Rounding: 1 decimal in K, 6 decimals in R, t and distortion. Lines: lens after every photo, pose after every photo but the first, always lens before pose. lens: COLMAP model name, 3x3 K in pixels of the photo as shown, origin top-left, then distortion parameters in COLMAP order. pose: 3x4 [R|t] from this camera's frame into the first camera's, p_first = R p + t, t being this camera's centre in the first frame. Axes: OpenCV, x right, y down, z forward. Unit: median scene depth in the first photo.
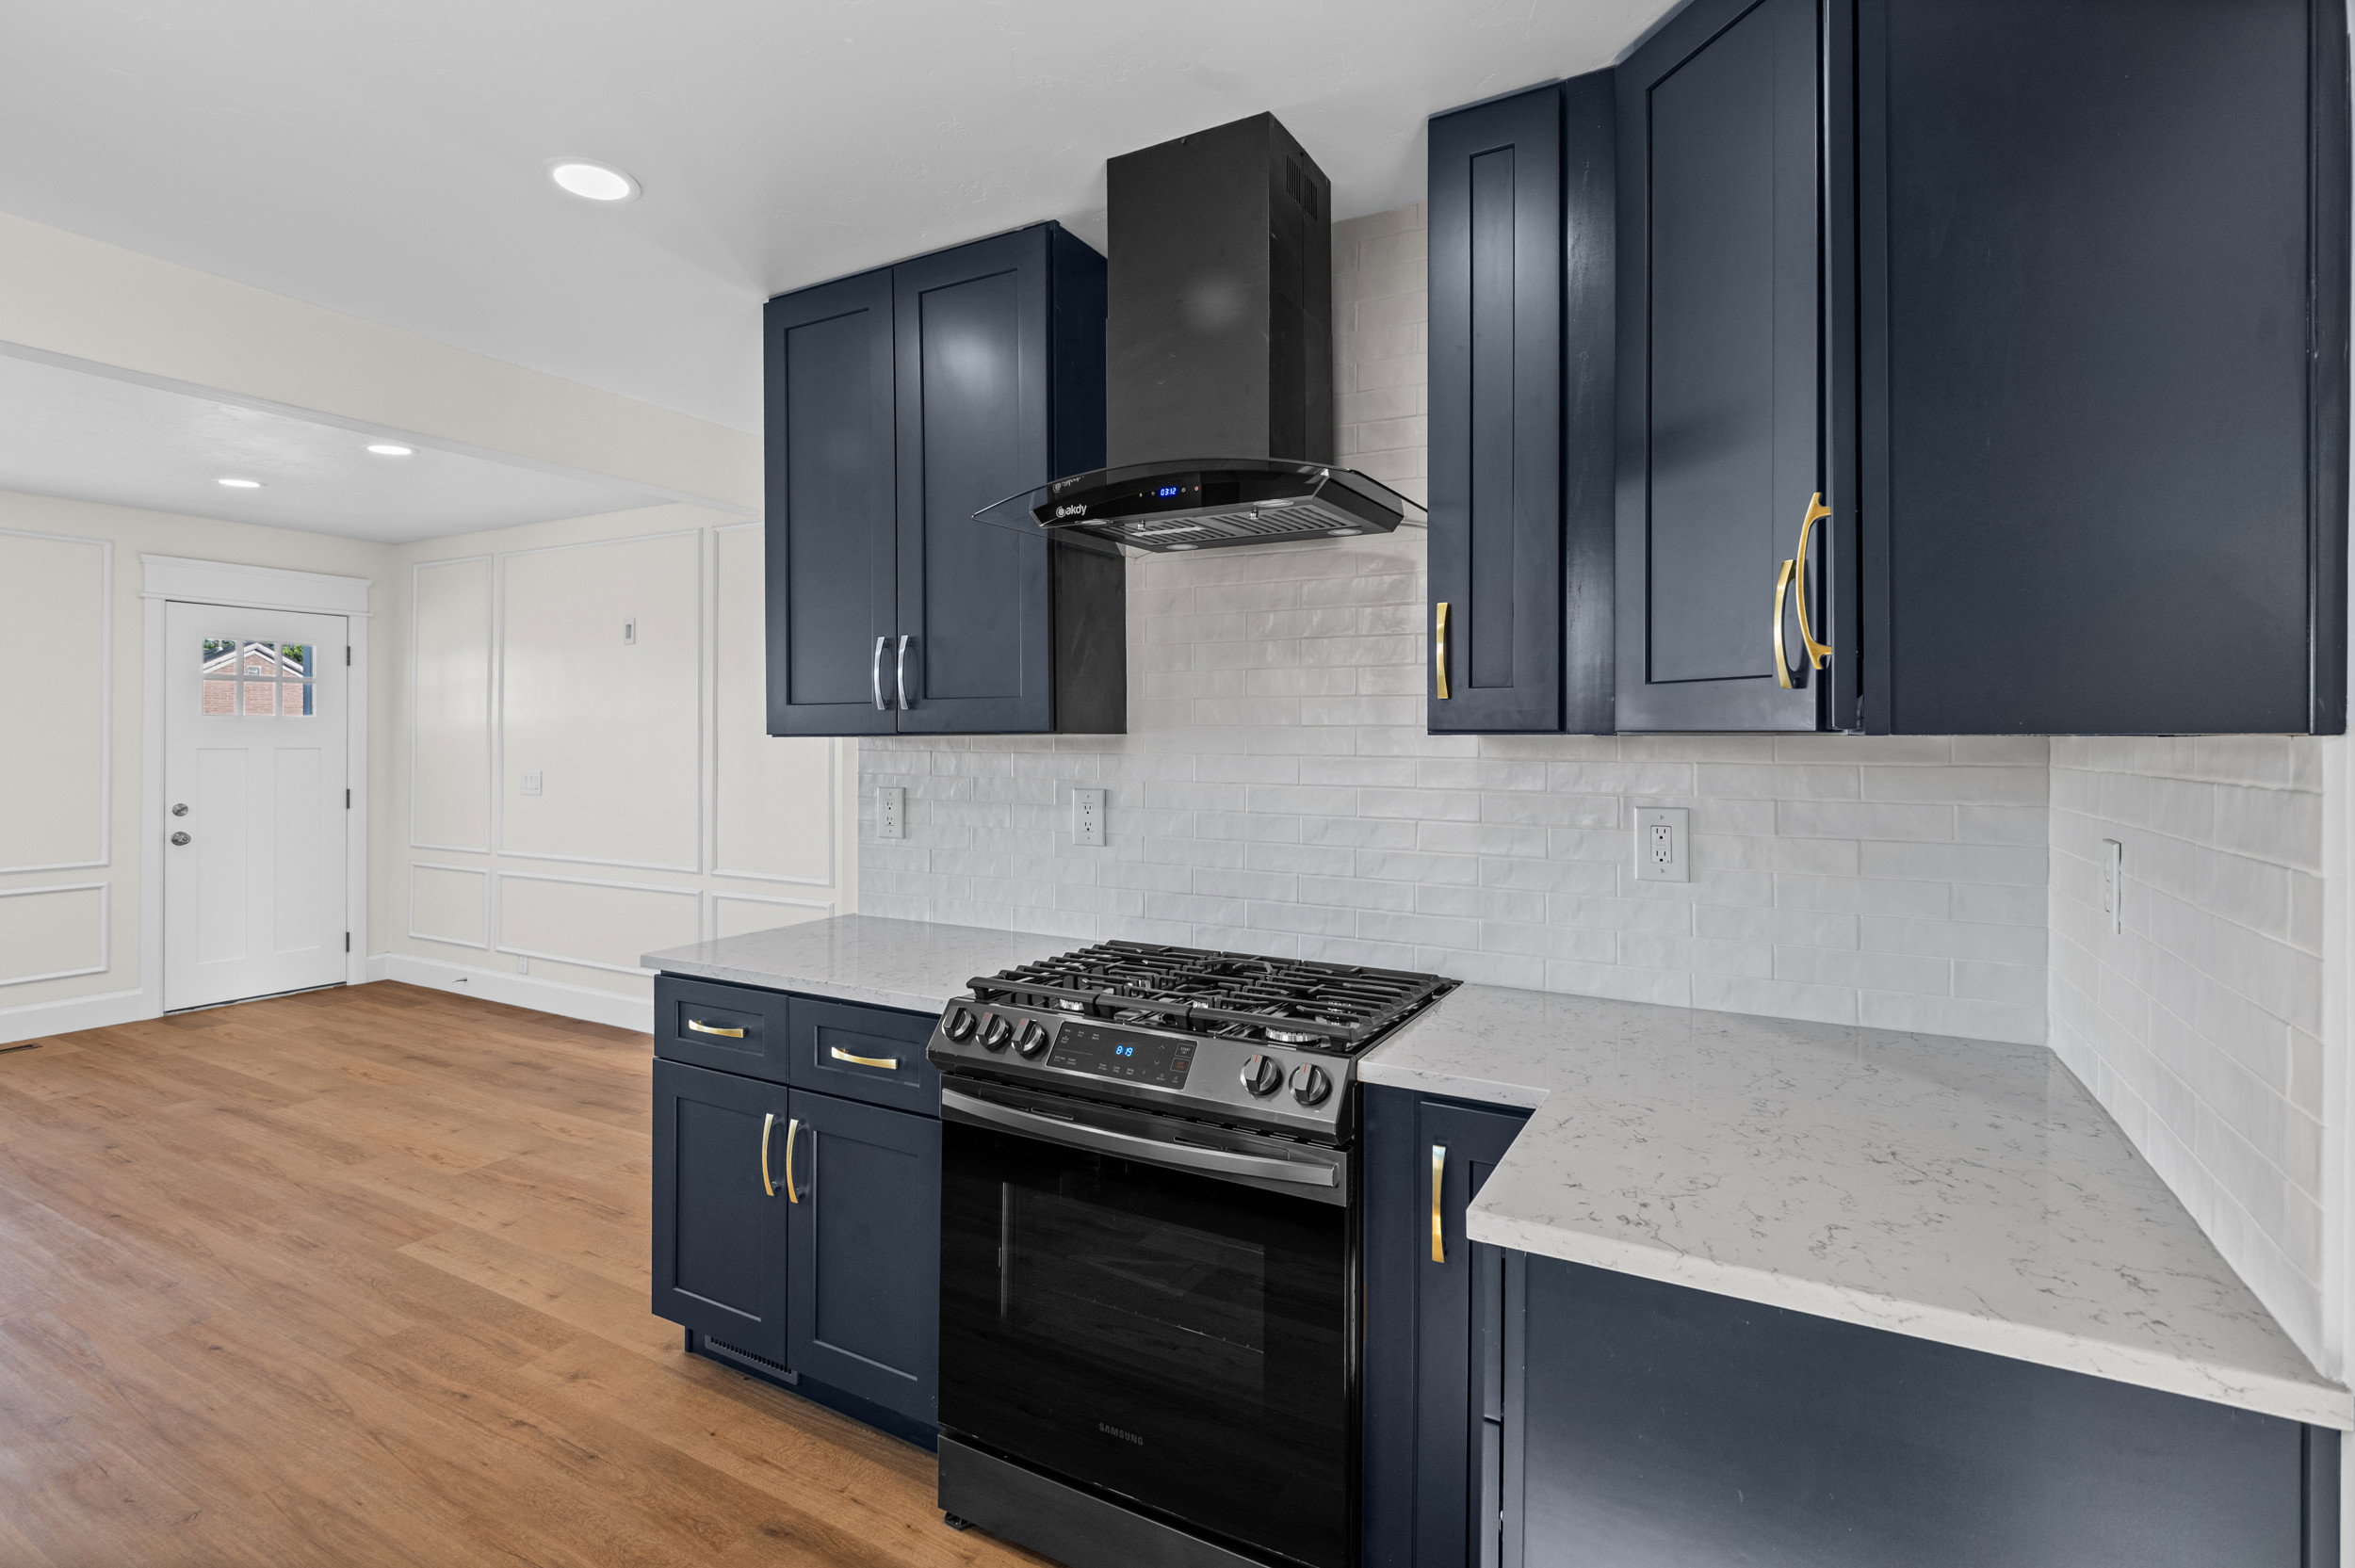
lens RADIAL K [[1132.0, 0, 1162.2], [0, 1132.0, 734.1], [0, 0, 1]] dist [-0.003686, -0.000641]
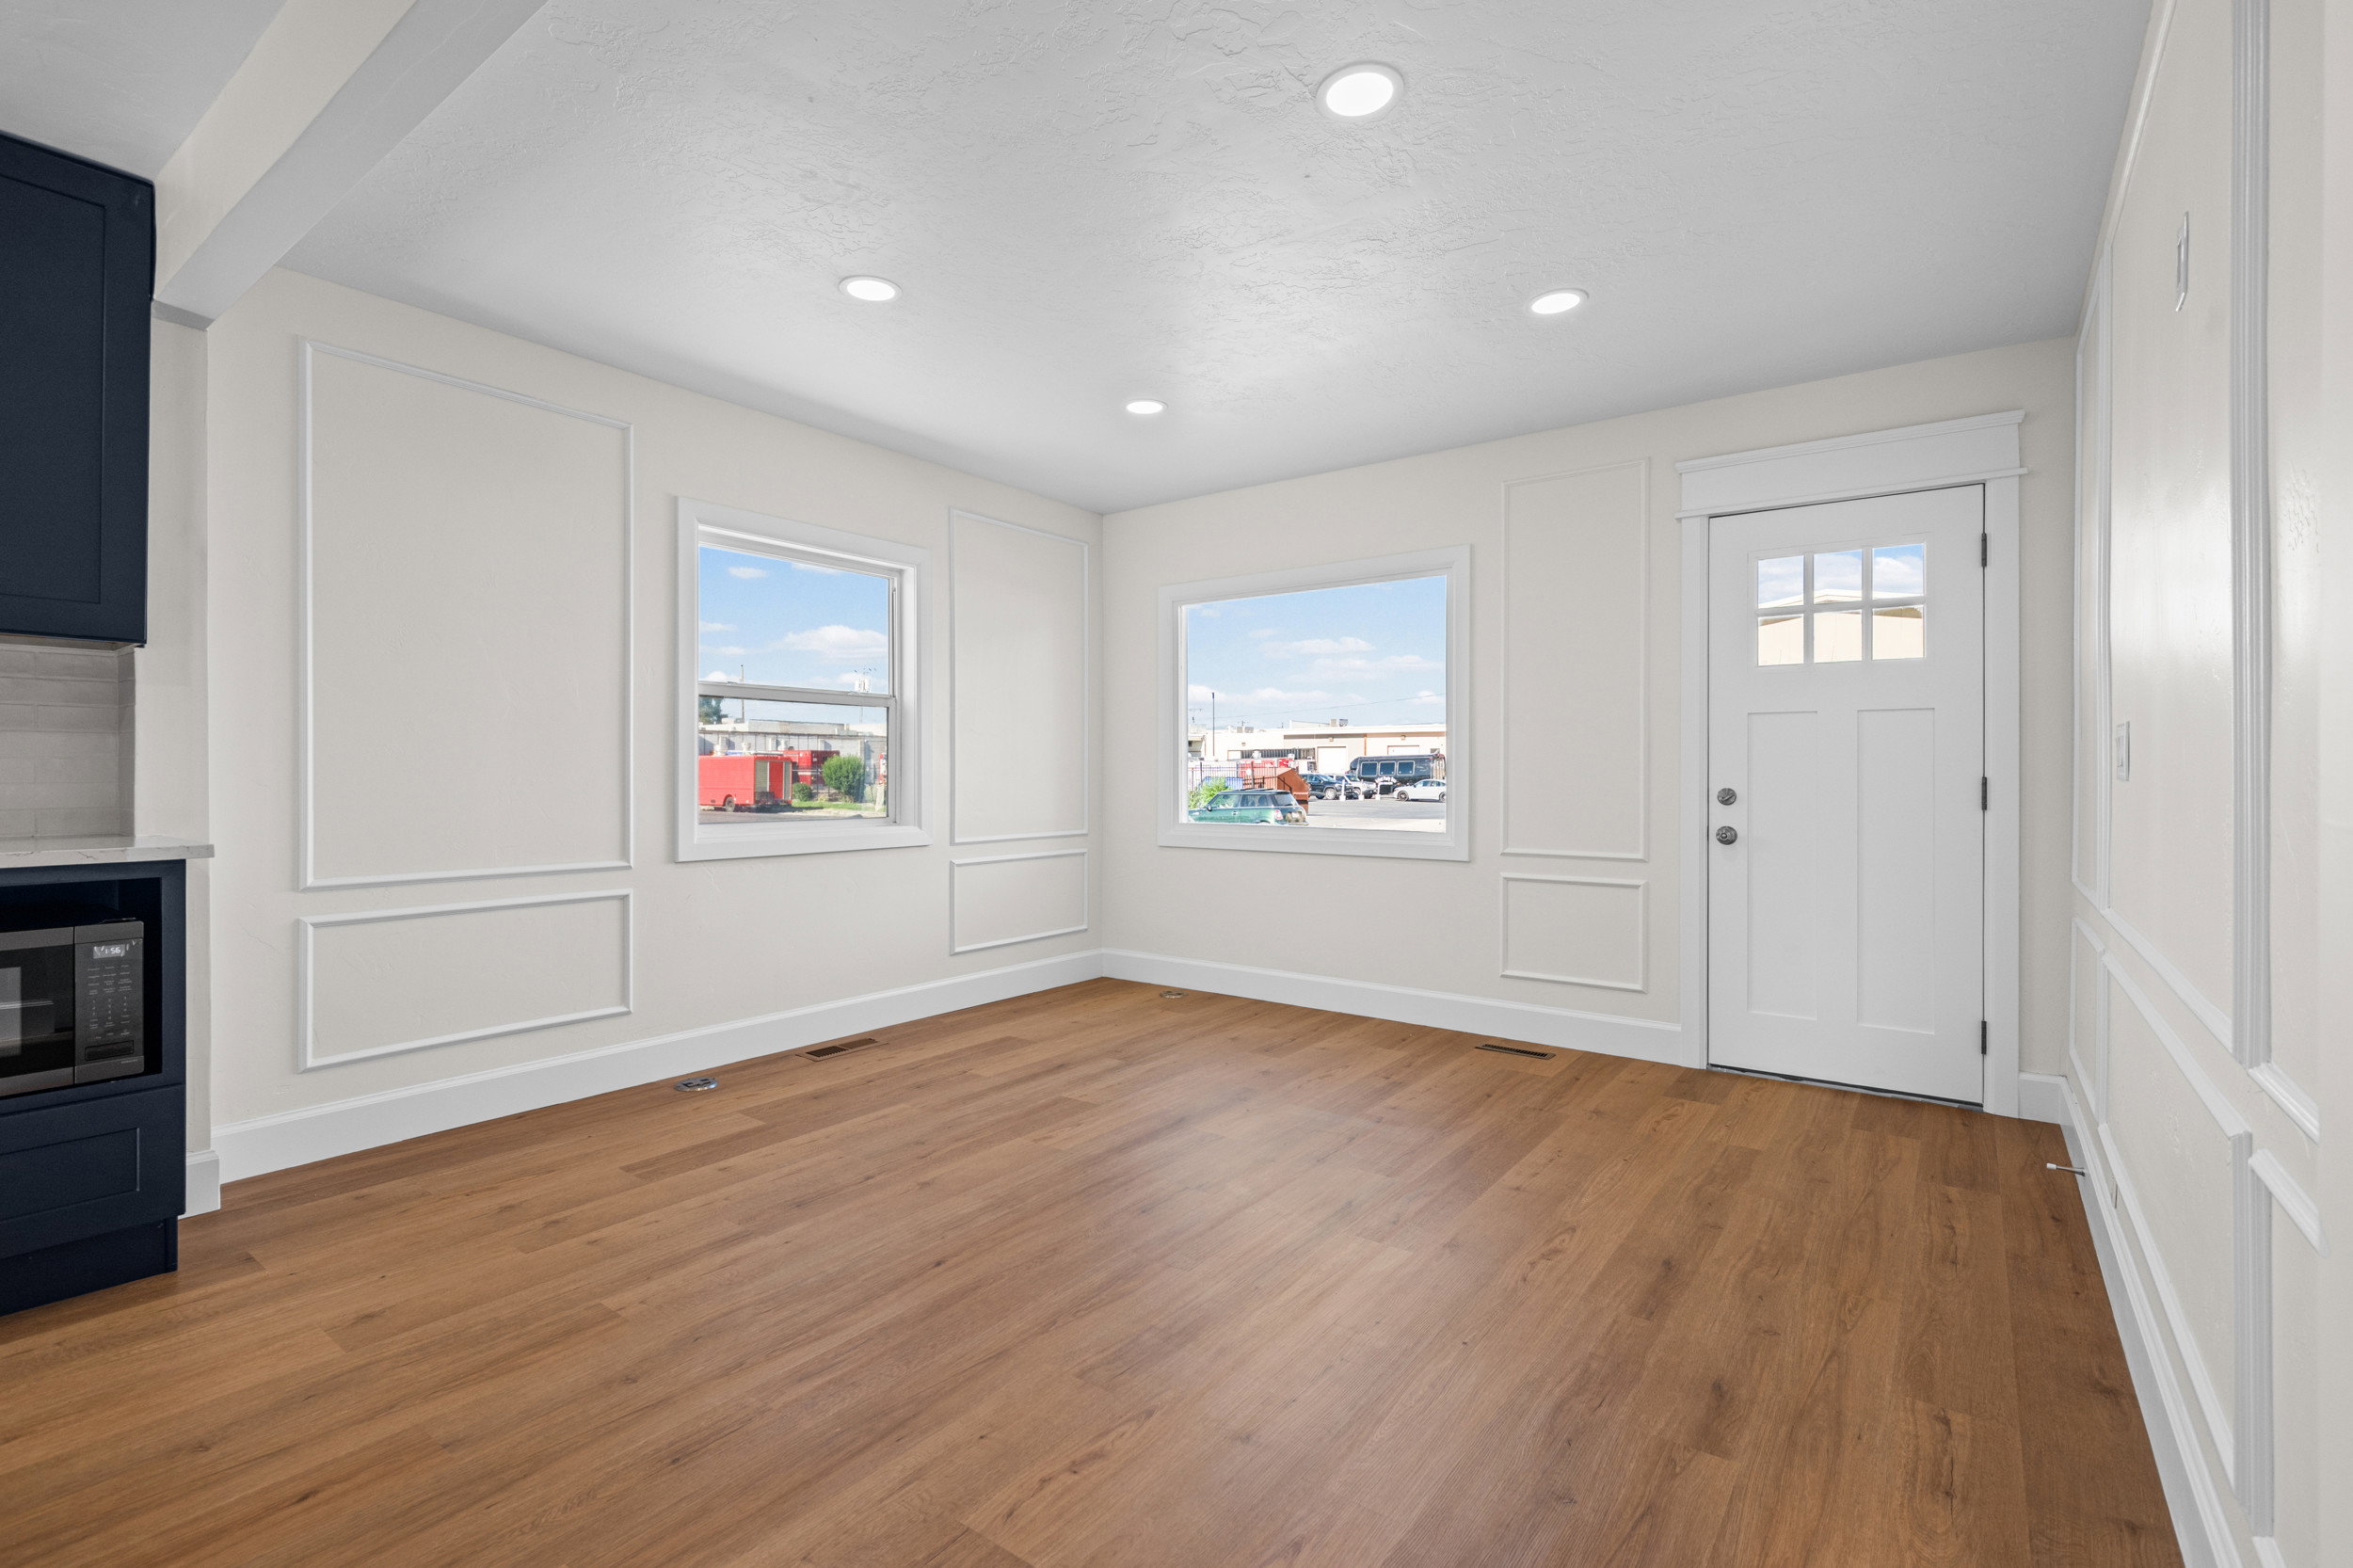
lens RADIAL K [[1074.2, 0, 1162.2], [0, 1074.2, 770.9], [0, 0, 1]] dist [0.000158, -0.000312]
pose [[-0.130469, -0.000601, -0.991452, -0.235550], [-0.001324, 0.999999, -0.000432, 0.097157], [0.991451, 0.001257, -0.130470, 1.378590]]
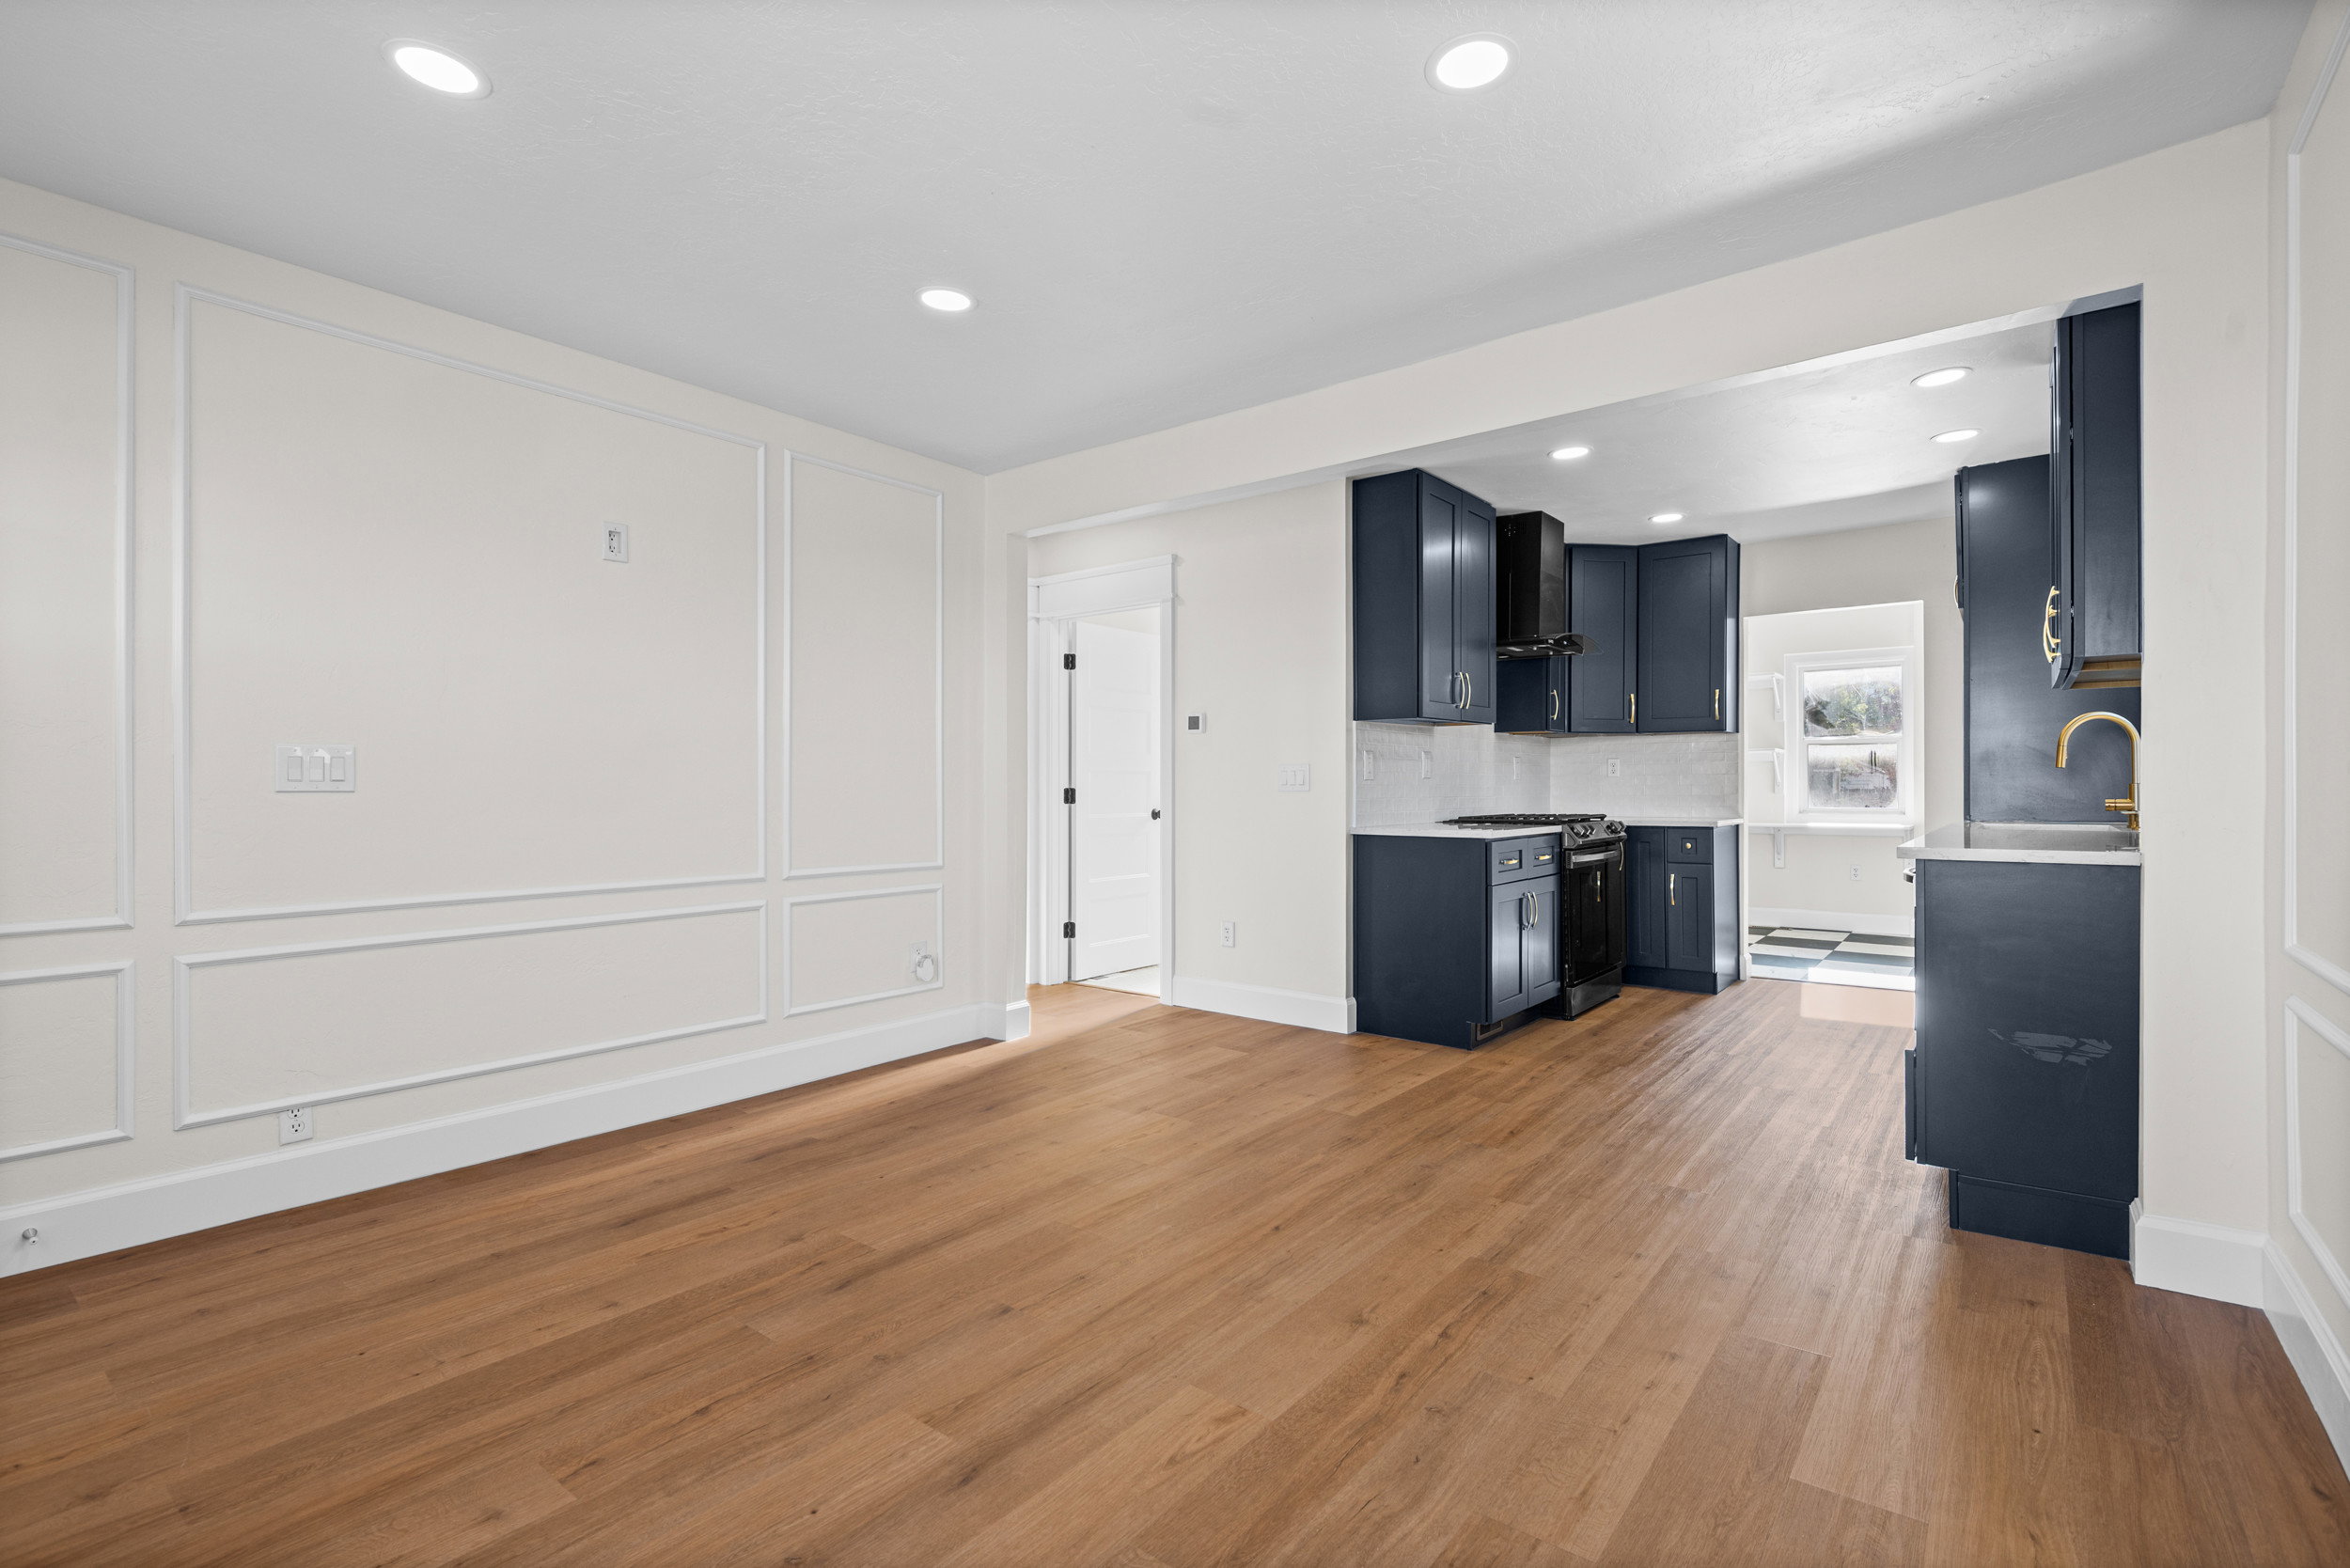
lens RADIAL K [[1074.2, 0, 1151.3], [0, 1074.2, 785.8], [0, 0, 1]] dist [-0.000197, -0.000365]
pose [[0.171245, -0.001338, 0.985228, -1.933977], [0.003036, 0.999995, 0.000830, 0.098581], [-0.985224, 0.002849, 0.171248, 1.052127]]
